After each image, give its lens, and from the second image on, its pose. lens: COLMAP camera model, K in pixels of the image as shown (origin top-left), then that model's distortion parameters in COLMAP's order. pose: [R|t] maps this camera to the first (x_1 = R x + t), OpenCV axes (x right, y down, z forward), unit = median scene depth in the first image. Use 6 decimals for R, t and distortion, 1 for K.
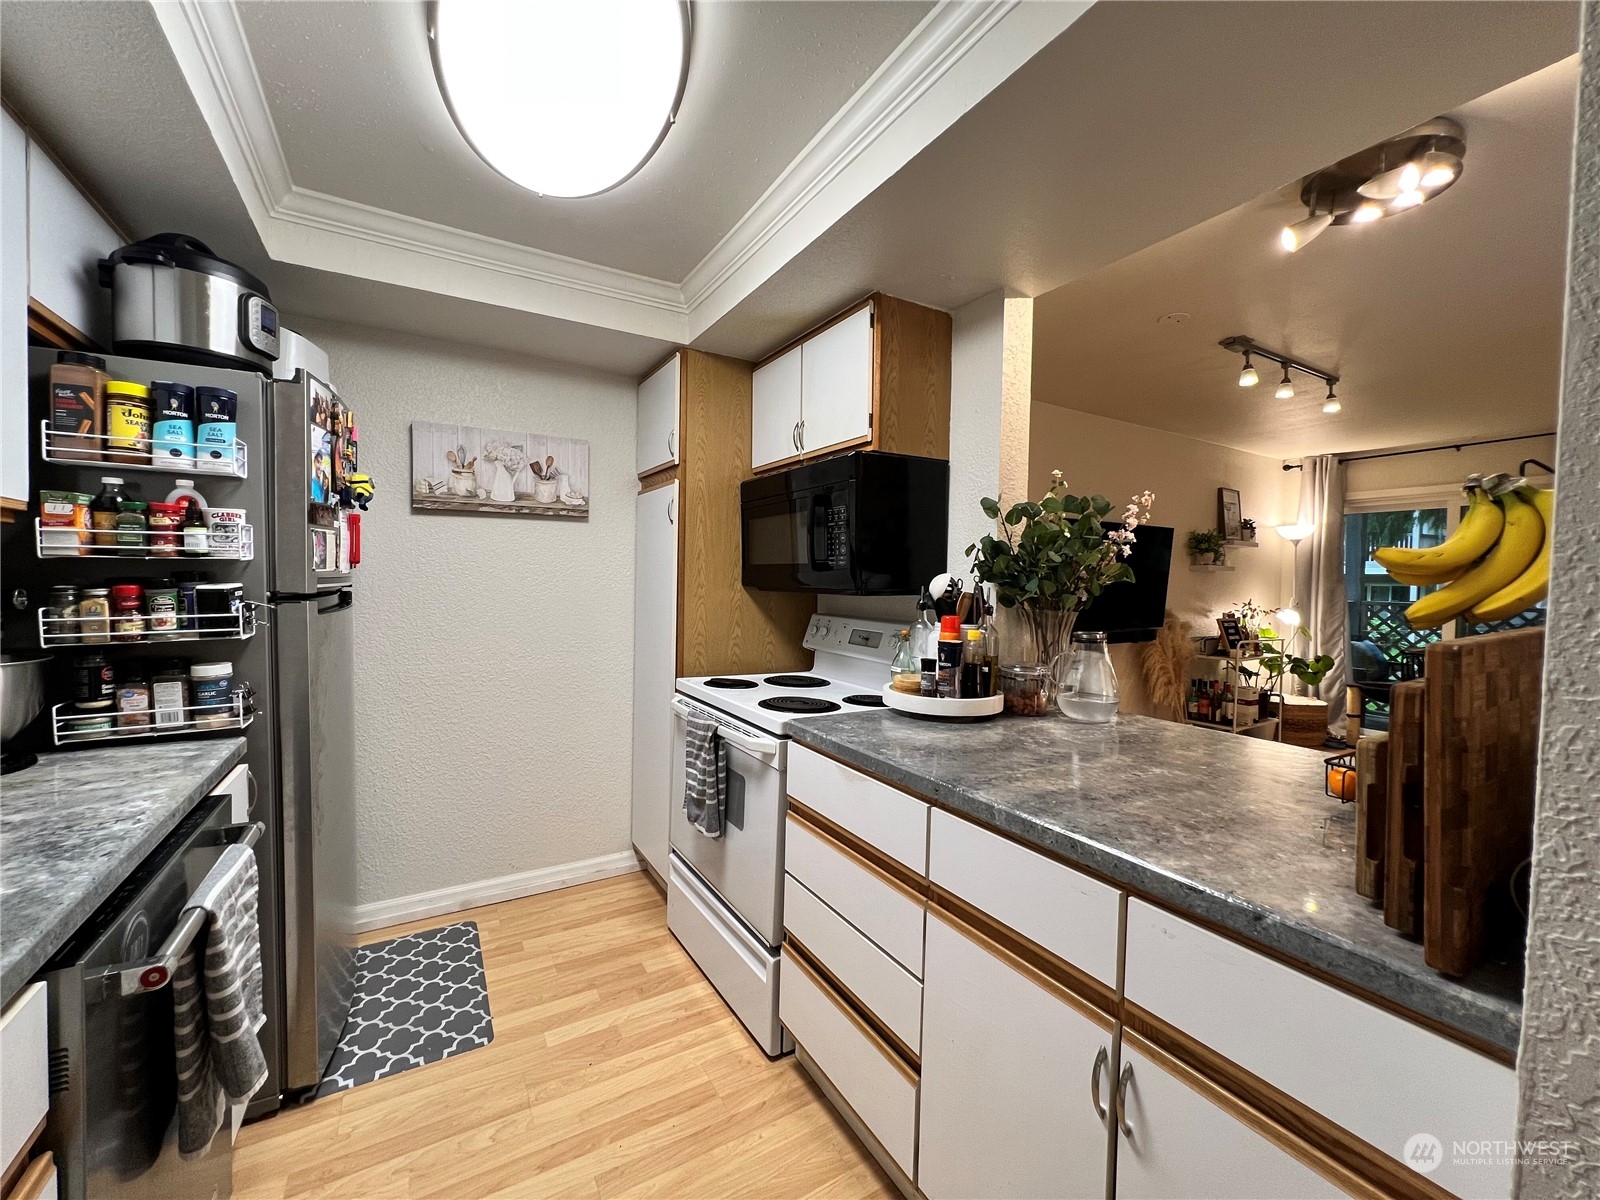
lens RADIAL K [[642.4, 0, 800.7], [0, 642.4, 597.8], [0, 0, 1]] dist [0.001911, 0.000126]
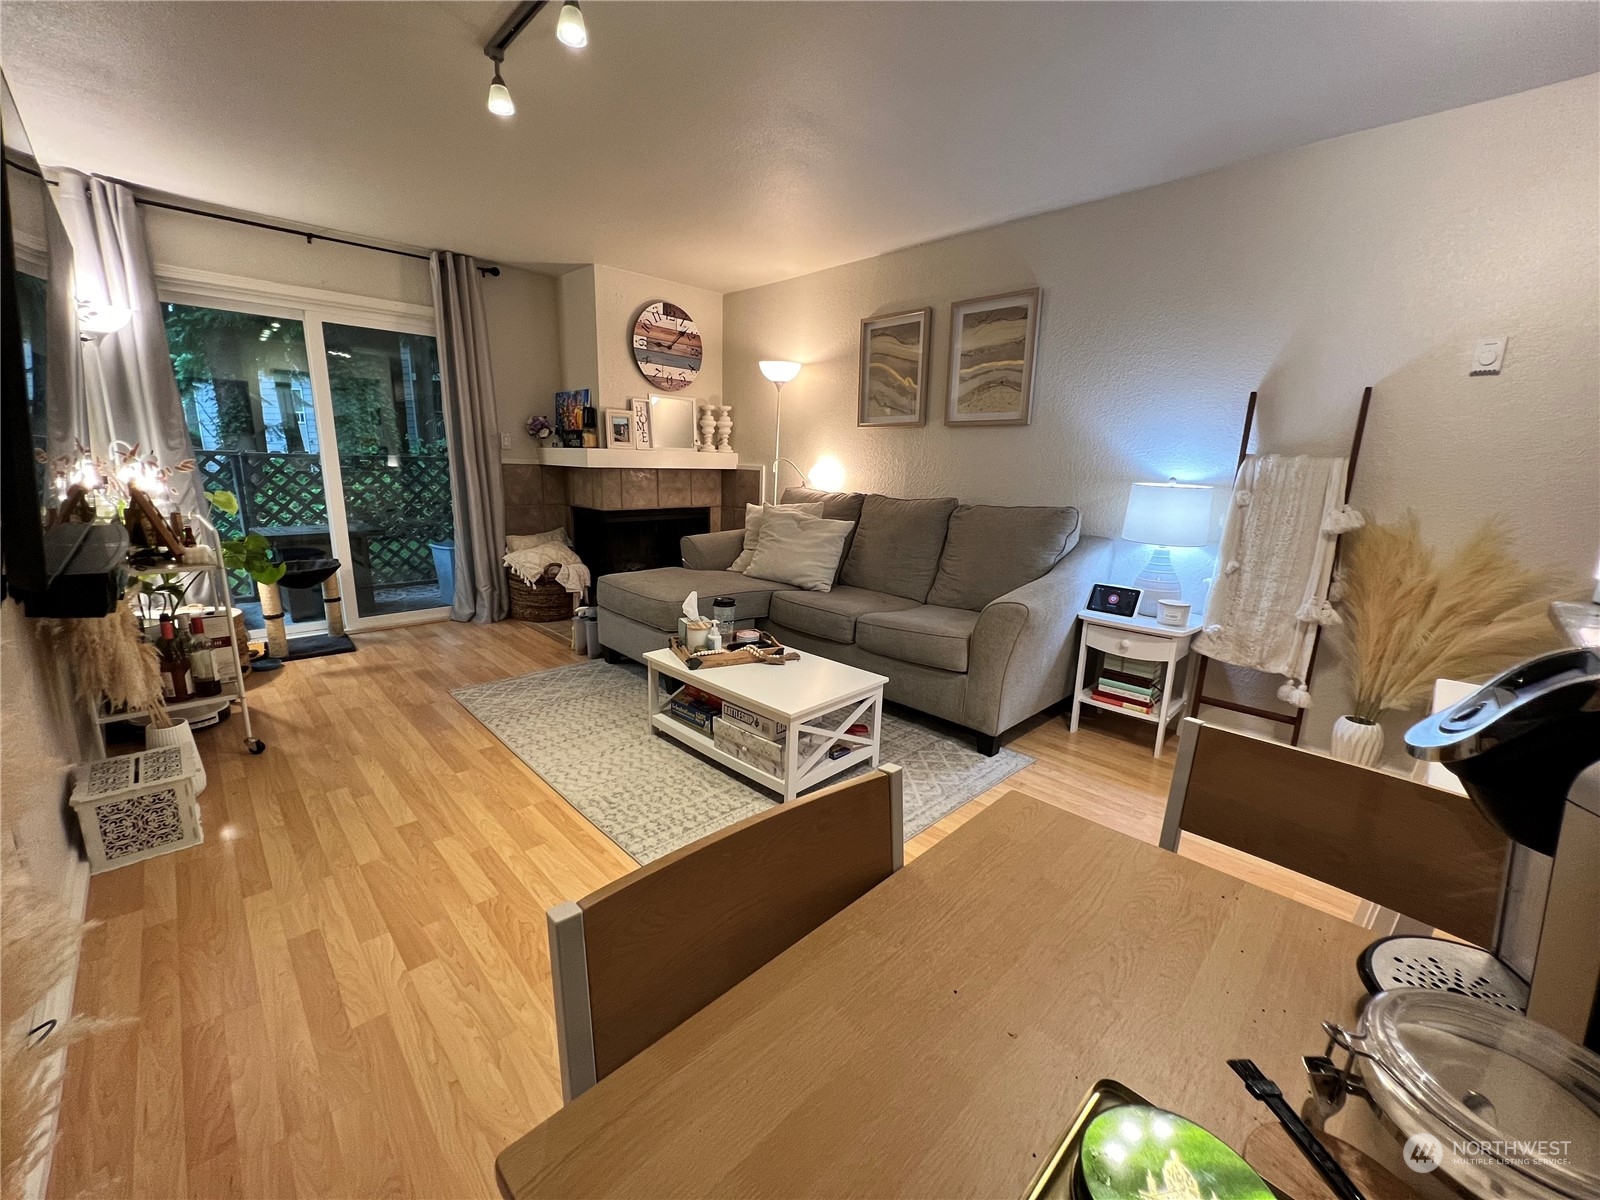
lens RADIAL K [[642.4, 0, 798.4], [0, 642.4, 601.0], [0, 0, 1]] dist [0.001911, 0.000126]
pose [[-0.225567, -0.232161, 0.946161, 0.075156], [0.000095, 0.971186, 0.238324, 0.000683], [-0.974228, 0.053848, -0.219046, 0.597865]]
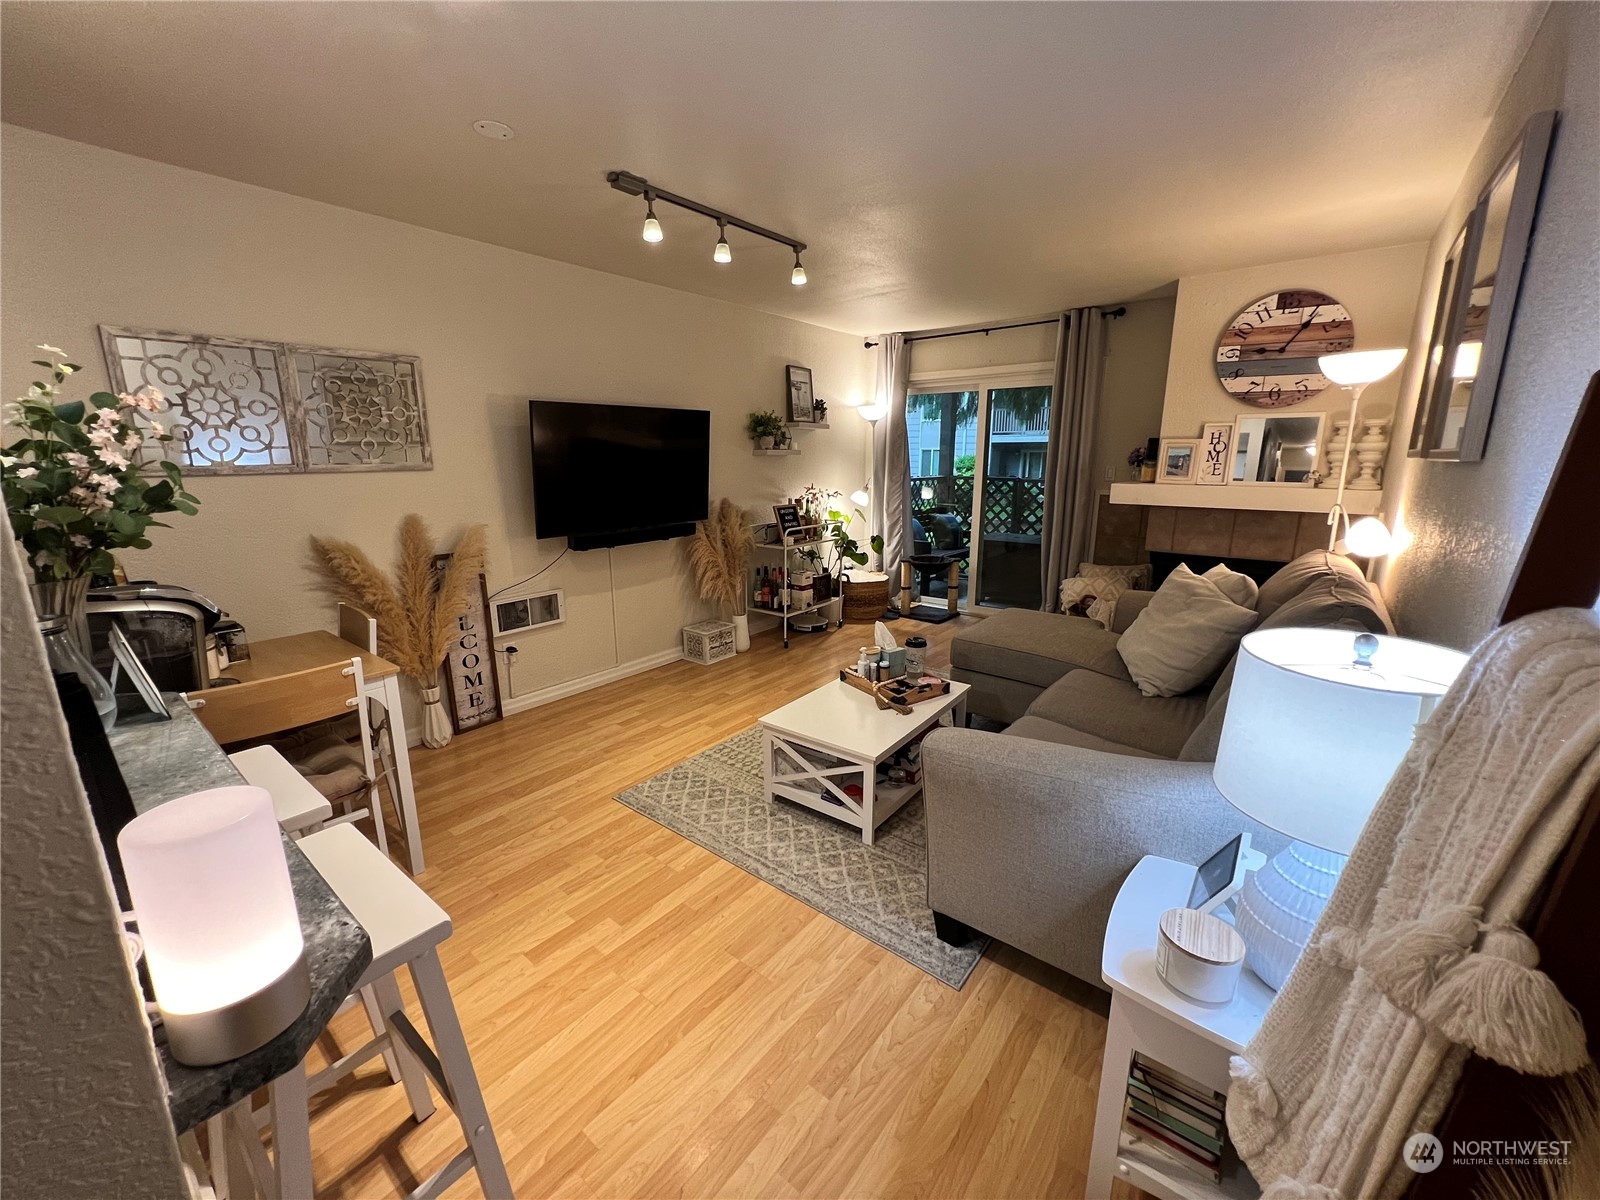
lens RADIAL K [[642.4, 0, 798.3], [0, 642.4, 602.5], [0, 0, 1]] dist [0.001911, 0.000126]
pose [[0.939284, -0.095746, 0.329513, 0.324634], [0.027001, 0.977928, 0.207188, -0.024215], [-0.342078, -0.185711, 0.921137, 0.051540]]
